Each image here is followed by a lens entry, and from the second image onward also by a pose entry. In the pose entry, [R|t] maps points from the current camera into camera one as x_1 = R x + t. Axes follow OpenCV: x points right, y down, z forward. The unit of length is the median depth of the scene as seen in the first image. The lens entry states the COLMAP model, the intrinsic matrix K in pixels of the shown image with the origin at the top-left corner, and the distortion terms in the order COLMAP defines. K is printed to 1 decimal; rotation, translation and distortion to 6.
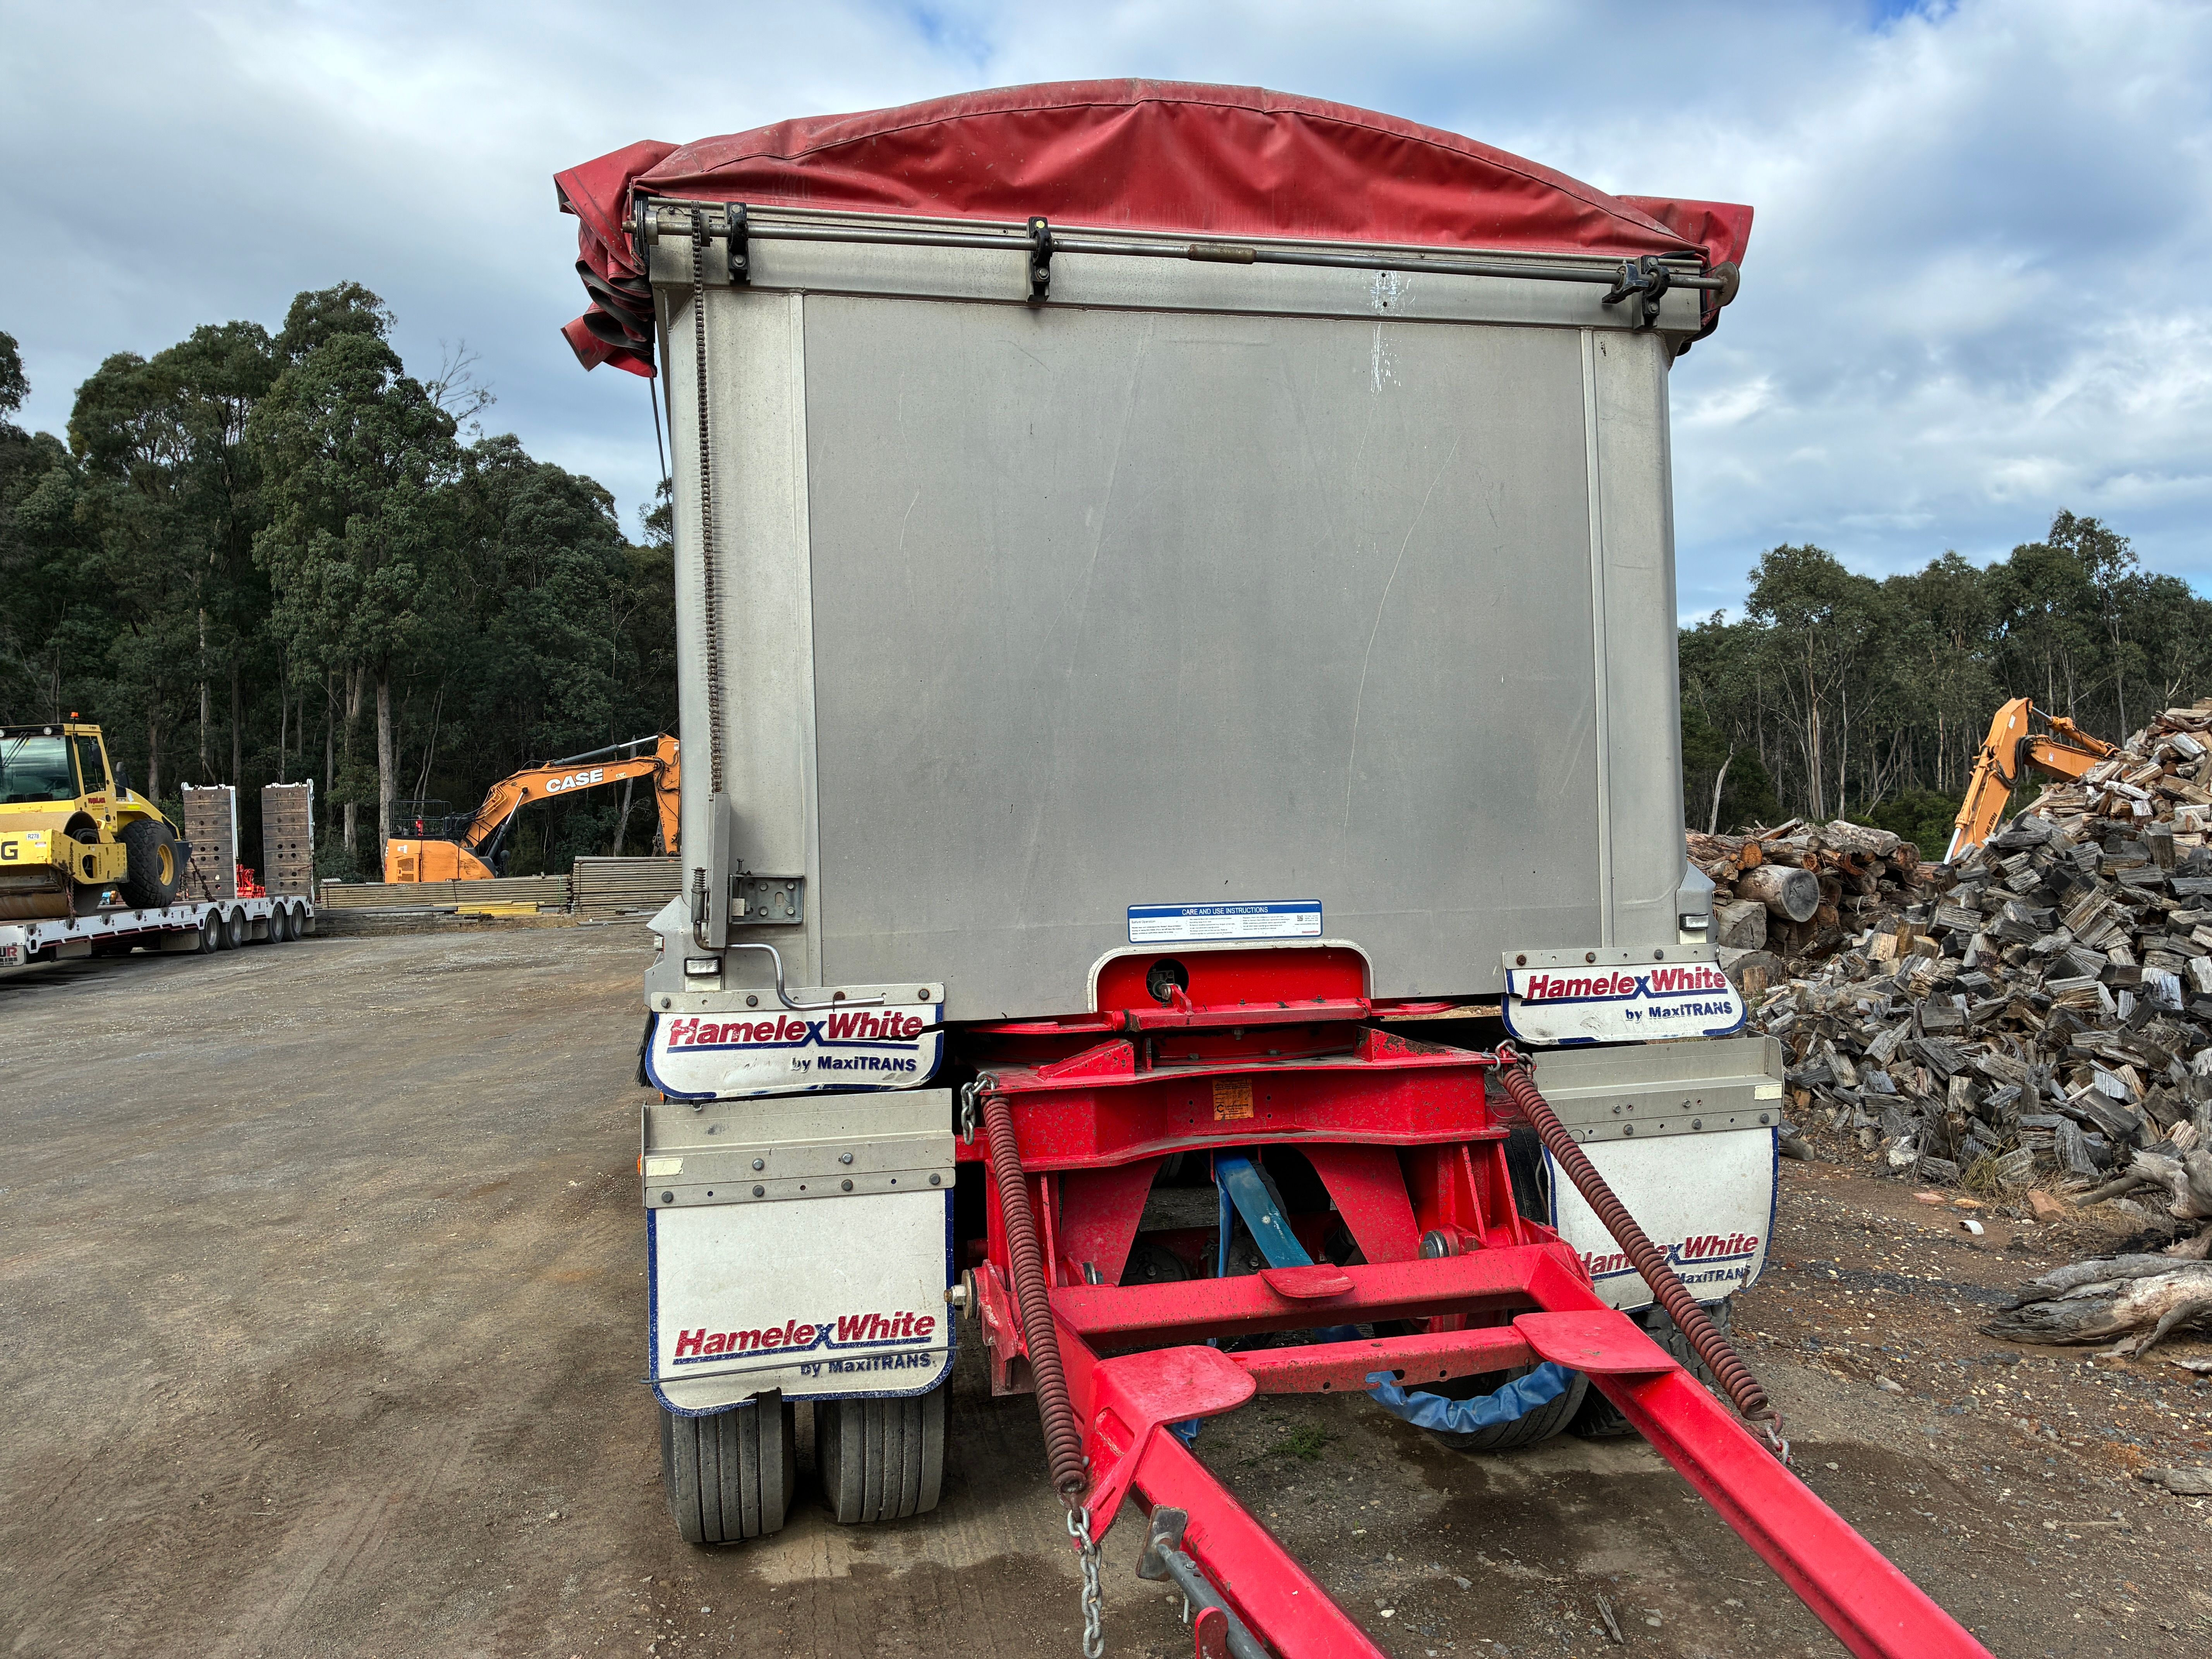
lens RADIAL K [[1677.4, 0, 1123.0], [0, 1677.4, 827.6], [0, 0, 1]] dist [0.049773, -0.067923]
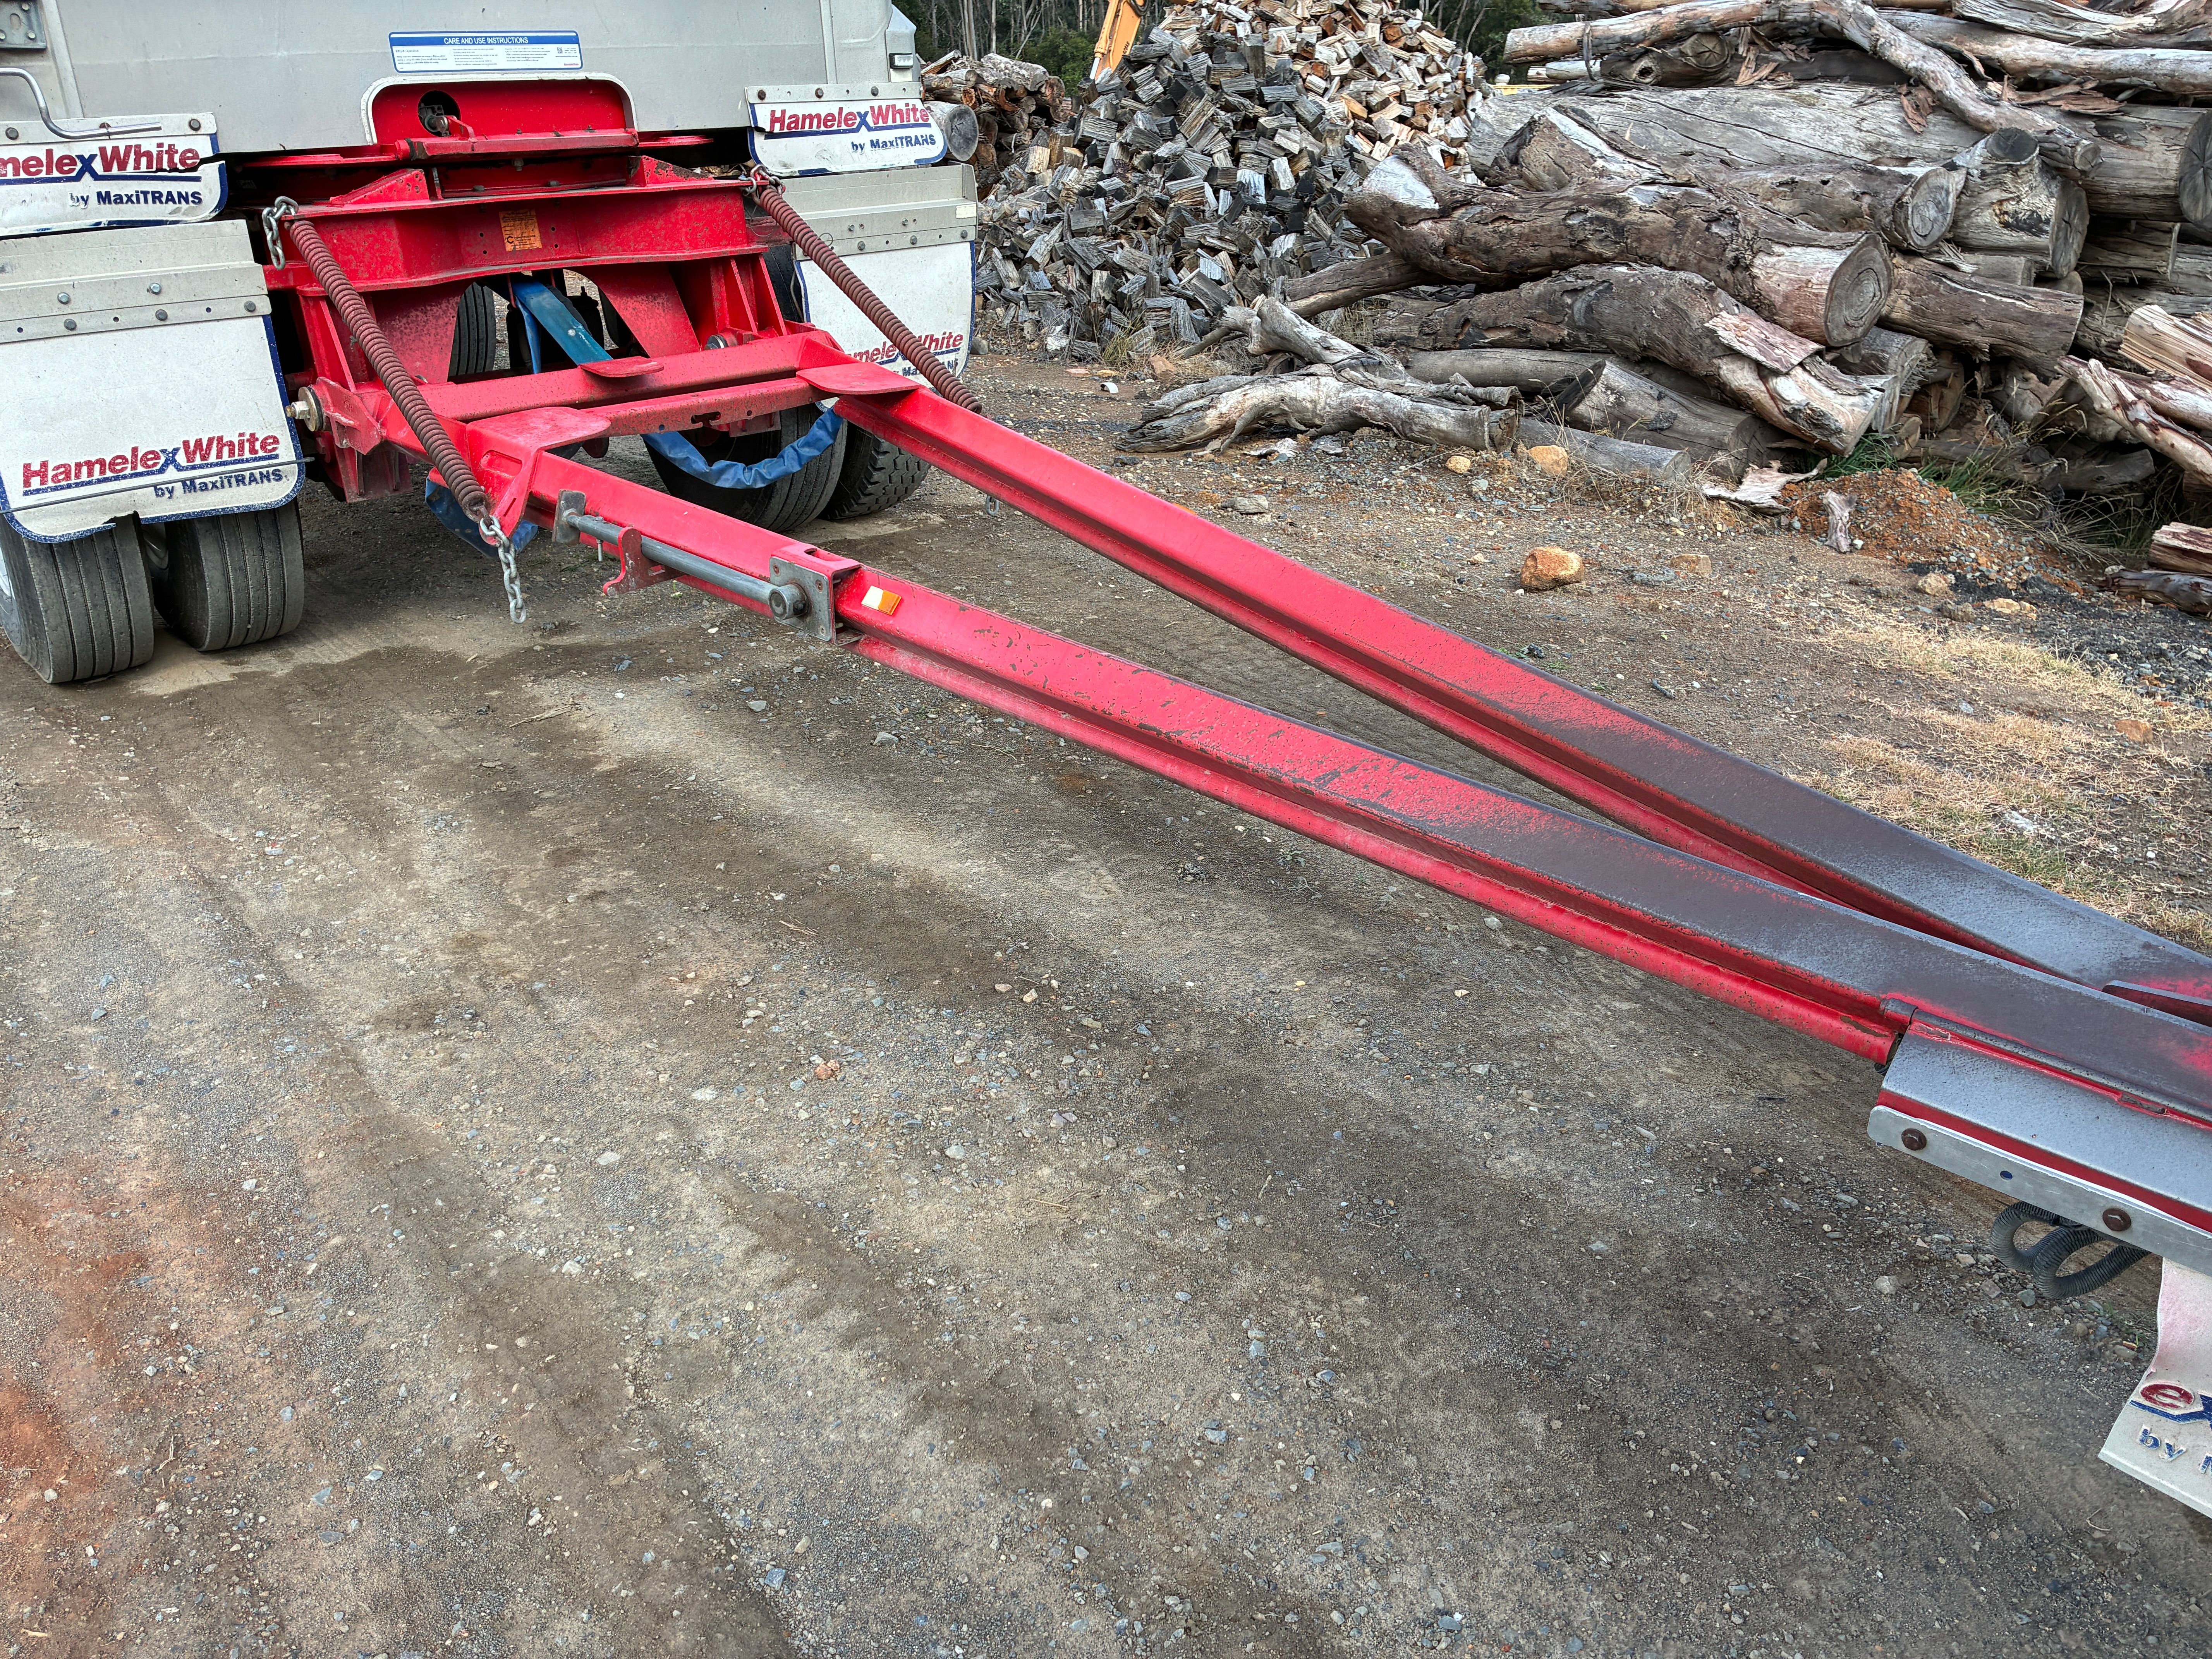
lens RADIAL K [[1677.4, 0, 1122.7], [0, 1677.4, 852.3], [0, 0, 1]] dist [0.049773, -0.067923]
pose [[0.890149, -0.188312, 0.414937, -0.121725], [-0.000177, 0.910468, 0.413580, 0.074081], [-0.455669, -0.368221, 0.810419, -0.237964]]
